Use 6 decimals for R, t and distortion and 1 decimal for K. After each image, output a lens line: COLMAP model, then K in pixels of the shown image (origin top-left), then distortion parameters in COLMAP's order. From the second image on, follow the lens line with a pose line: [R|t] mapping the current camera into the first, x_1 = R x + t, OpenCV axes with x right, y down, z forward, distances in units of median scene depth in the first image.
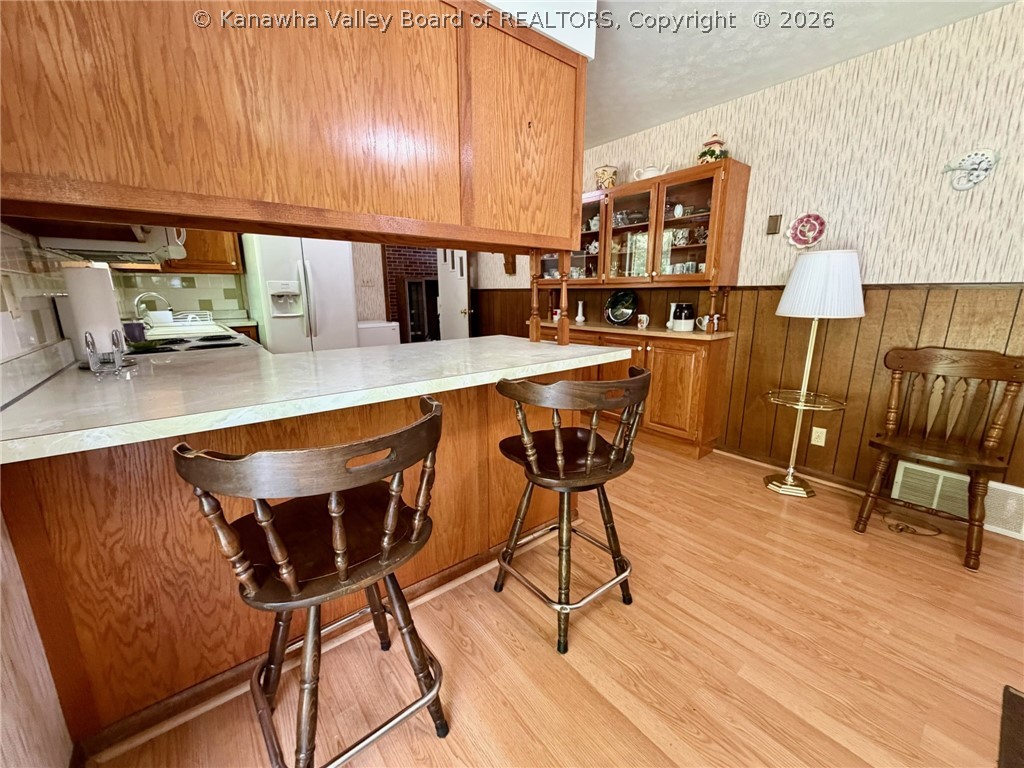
lens RADIAL K [[410.7, 0, 512.0], [0, 410.7, 384.0], [0, 0, 1]] dist [0.000393, 0.000068]
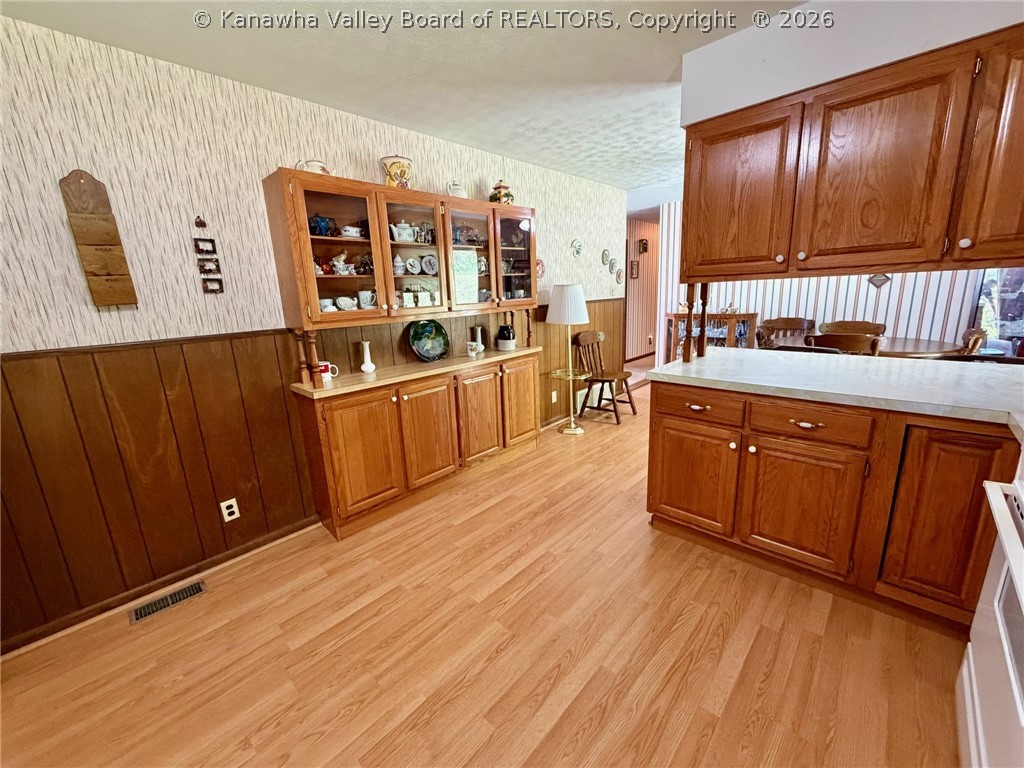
lens RADIAL K [[410.7, 0, 512.0], [0, 410.7, 384.0], [0, 0, 1]] dist [0.000393, 0.000068]
pose [[-0.135082, -0.214893, 0.967251, -0.730977], [0.263128, 0.933366, 0.244112, -0.334961], [-0.955257, 0.287486, -0.069537, 1.182501]]
